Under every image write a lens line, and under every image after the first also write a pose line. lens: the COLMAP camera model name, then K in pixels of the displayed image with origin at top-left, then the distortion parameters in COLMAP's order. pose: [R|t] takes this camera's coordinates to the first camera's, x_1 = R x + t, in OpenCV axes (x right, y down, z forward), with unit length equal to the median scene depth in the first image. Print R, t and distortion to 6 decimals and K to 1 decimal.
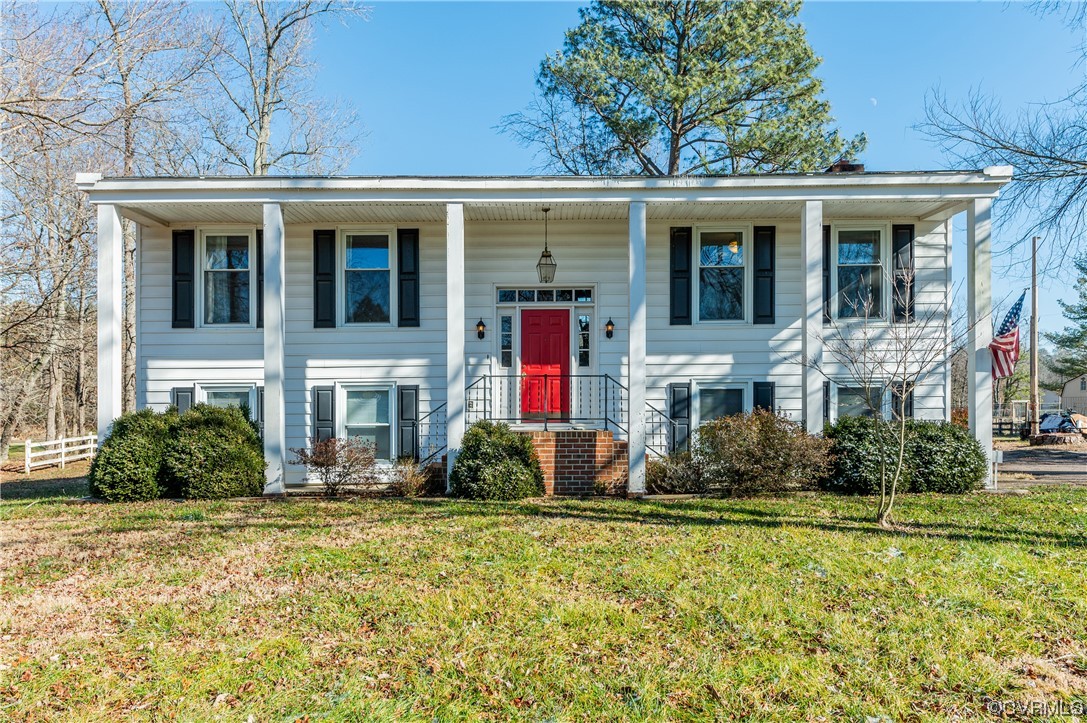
lens RADIAL K [[806.7, 0, 543.6], [0, 806.7, 399.9], [0, 0, 1]] dist [0.002783, 0.000097]
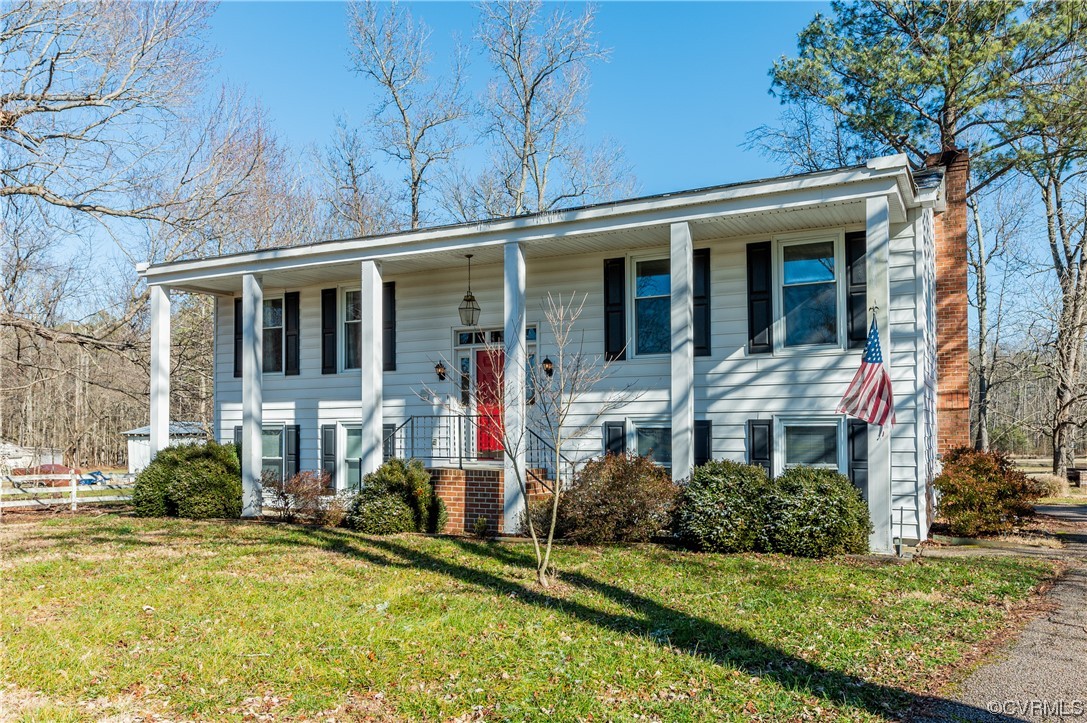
lens RADIAL K [[846.8, 0, 567.4], [0, 846.8, 391.4], [0, 0, 1]] dist [0.006258, 0.001347]
pose [[0.888398, -0.017929, -0.458724, 0.576944], [-0.001917, 0.999083, -0.042762, -0.013588], [0.459070, 0.038869, 0.887550, 0.089714]]
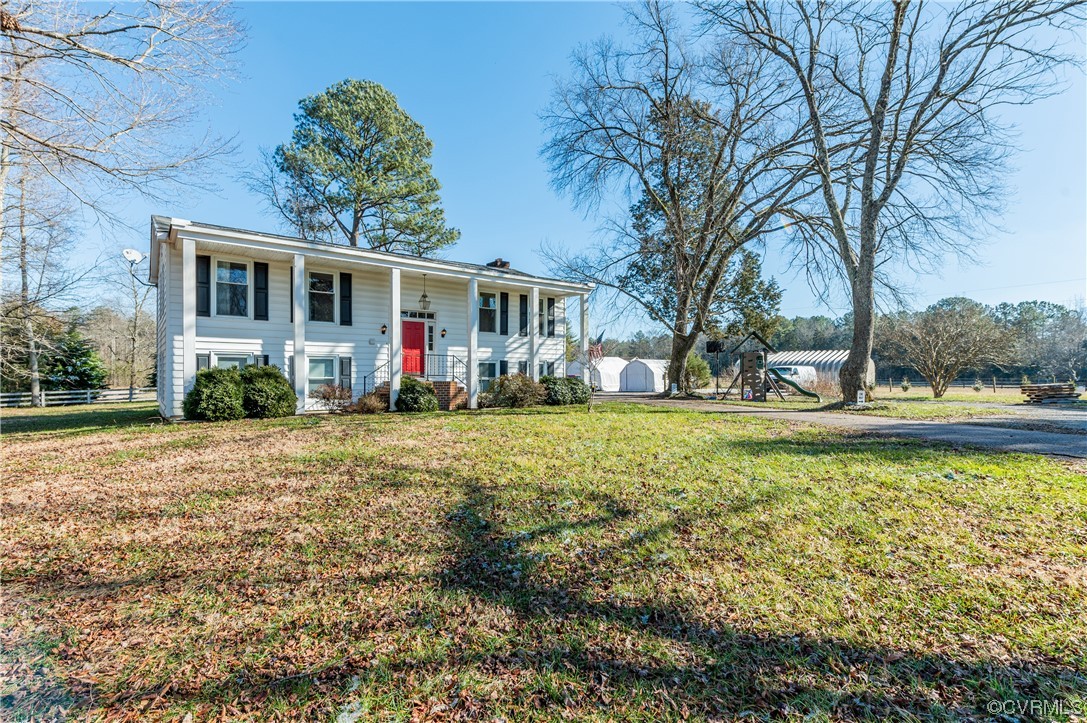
lens RADIAL K [[539.6, 0, 557.5], [0, 539.6, 366.8], [0, 0, 1]] dist [-0.000783, -0.001669]
pose [[0.762135, 0.020594, 0.647090, -0.598104], [-0.012203, 0.999773, -0.017446, 0.020238], [-0.647303, 0.005400, 0.762214, -0.262214]]
